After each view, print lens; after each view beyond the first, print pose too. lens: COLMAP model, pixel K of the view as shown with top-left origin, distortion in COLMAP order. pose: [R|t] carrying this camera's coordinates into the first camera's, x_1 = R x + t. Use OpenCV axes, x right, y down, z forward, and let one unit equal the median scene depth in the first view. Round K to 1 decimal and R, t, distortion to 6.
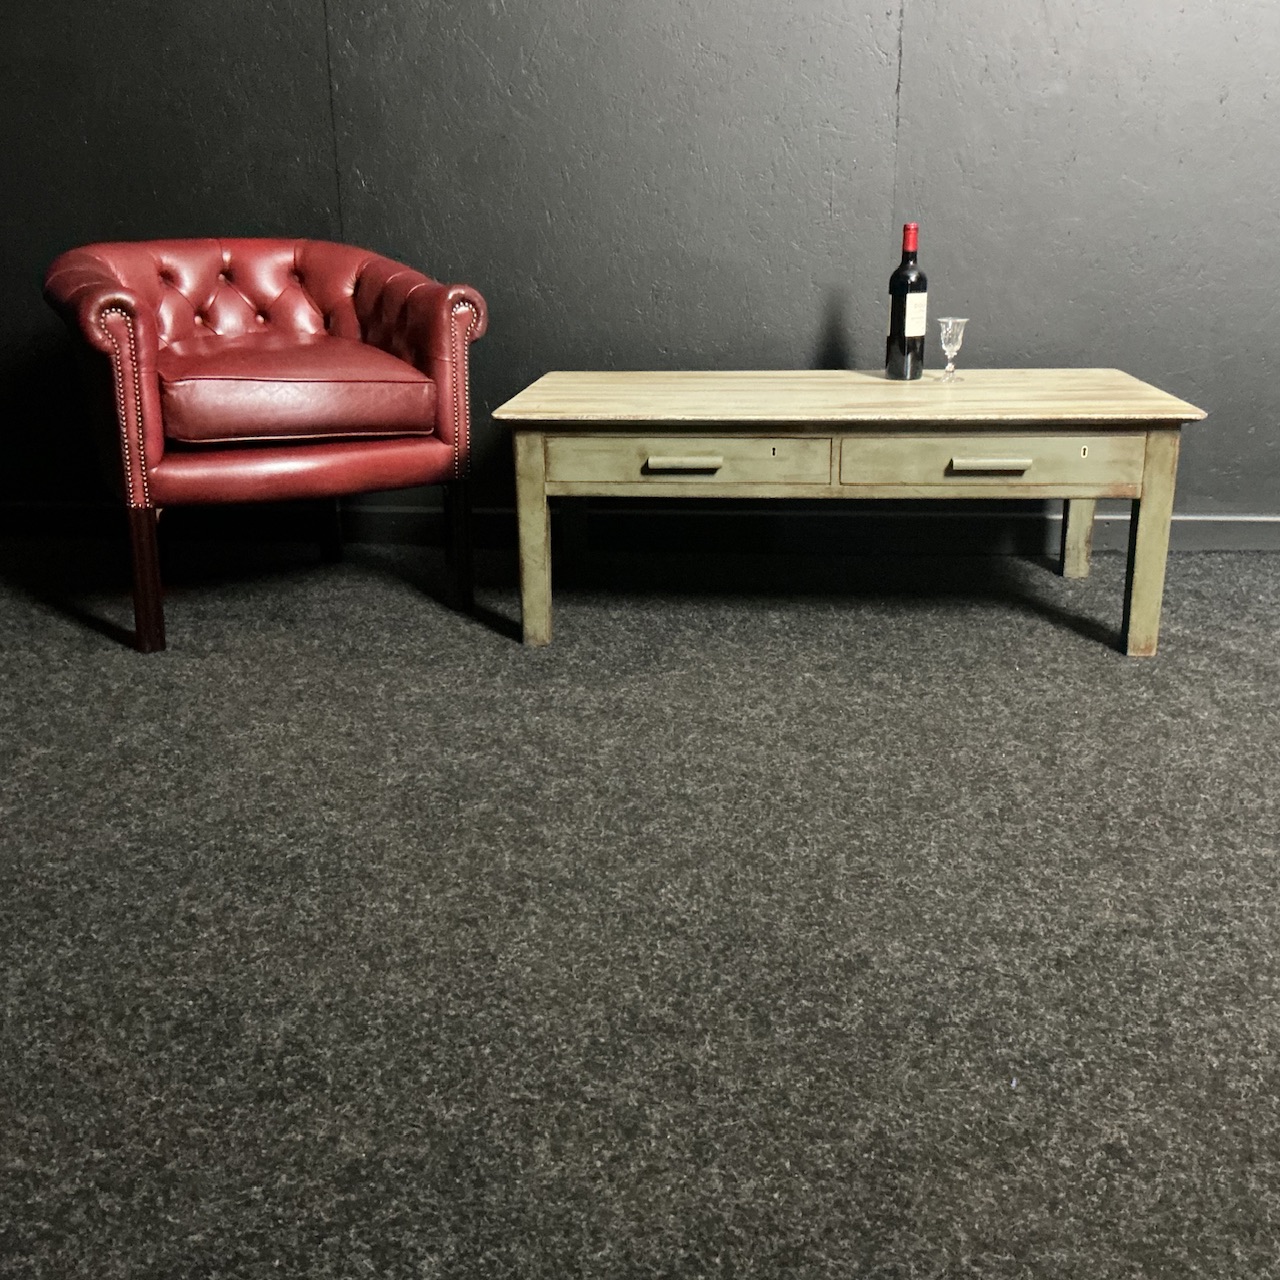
lens RADIAL K [[1379.2, 0, 640.0], [0, 1379.2, 640.0], [0, 0, 1]] dist [0.162222, -0.328396]
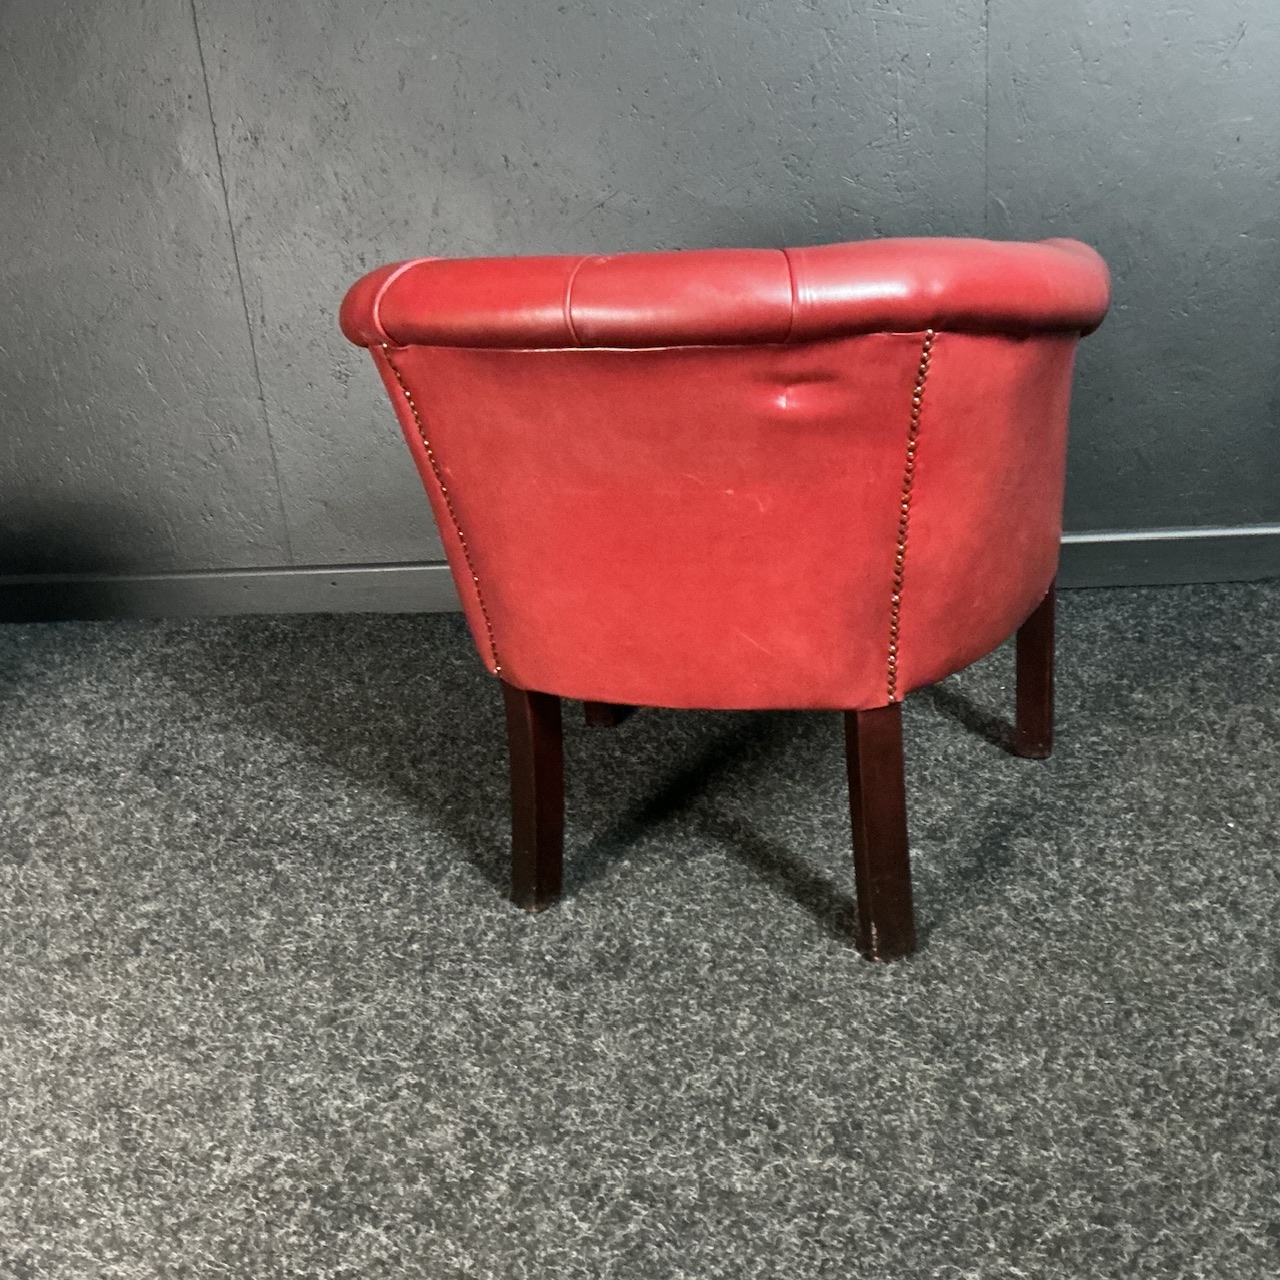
lens RADIAL K [[1379.2, 0, 640.0], [0, 1379.2, 640.0], [0, 0, 1]] dist [0.162222, -0.328396]
pose [[0.997726, -0.054491, -0.039679, 0.024857], [0.056629, 0.996884, 0.054921, -0.123943], [0.036563, -0.057043, 0.997702, 0.352263]]
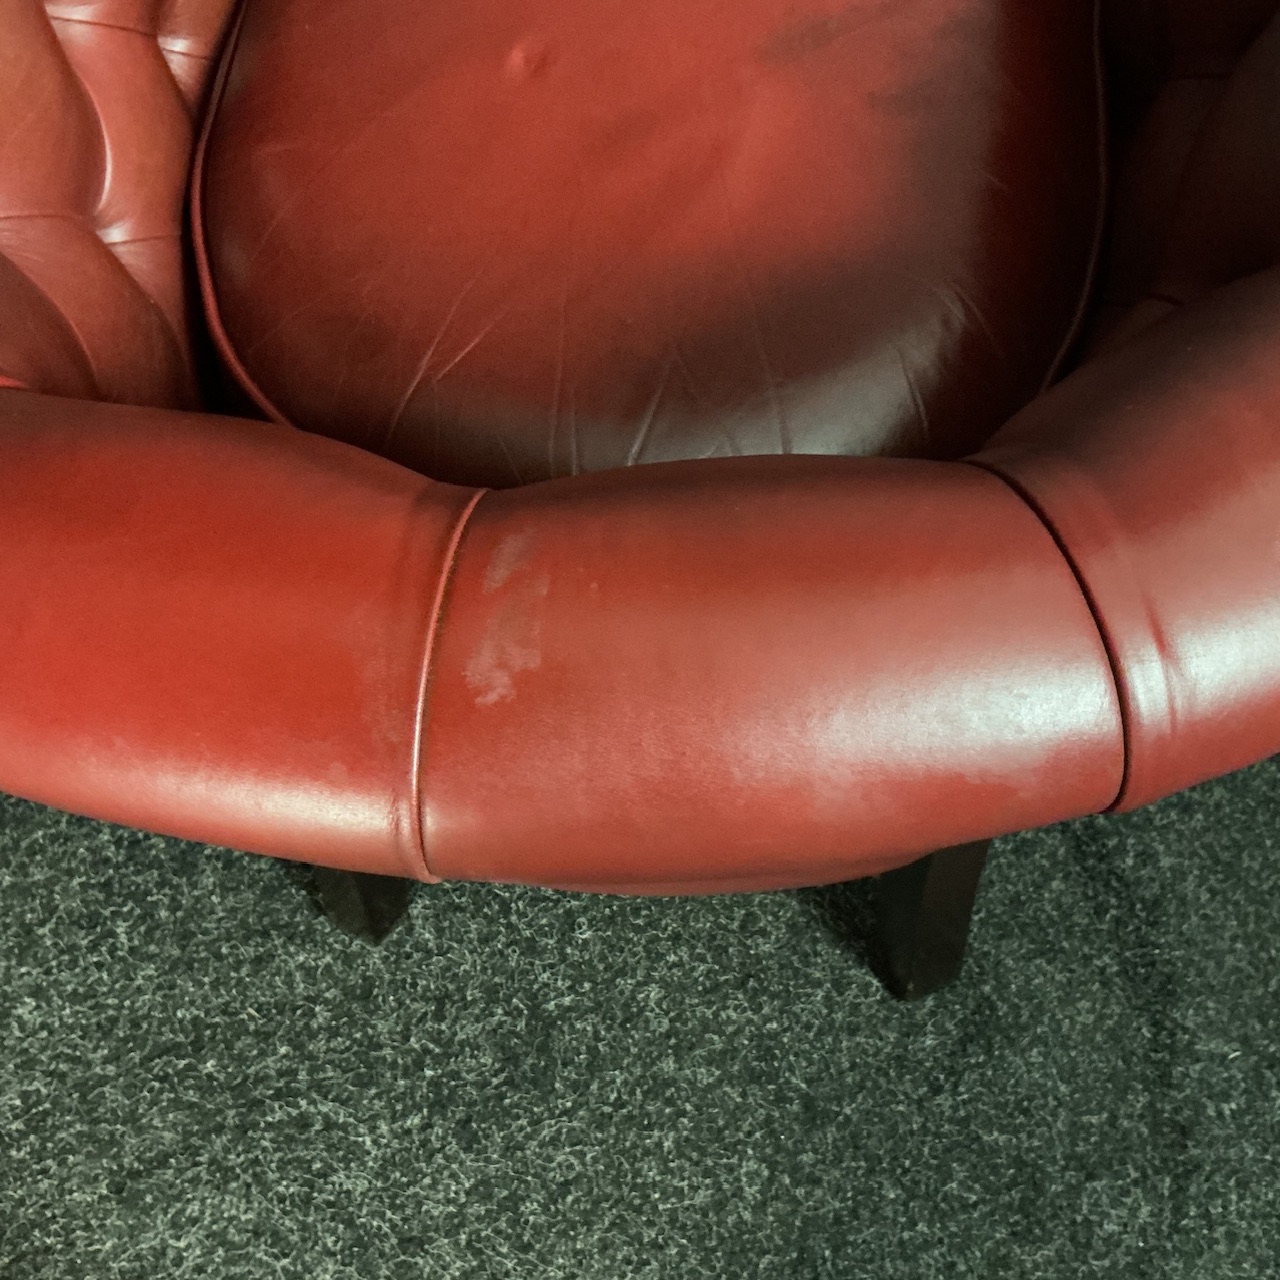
lens RADIAL K [[1379.2, 0, 640.0], [0, 1379.2, 640.0], [0, 0, 1]] dist [0.162222, -0.328396]
pose [[0.971156, -0.219750, 0.092556, 0.002032], [0.083063, 0.675628, 0.732549, -0.334893], [-0.223510, -0.703731, 0.674393, 0.756956]]
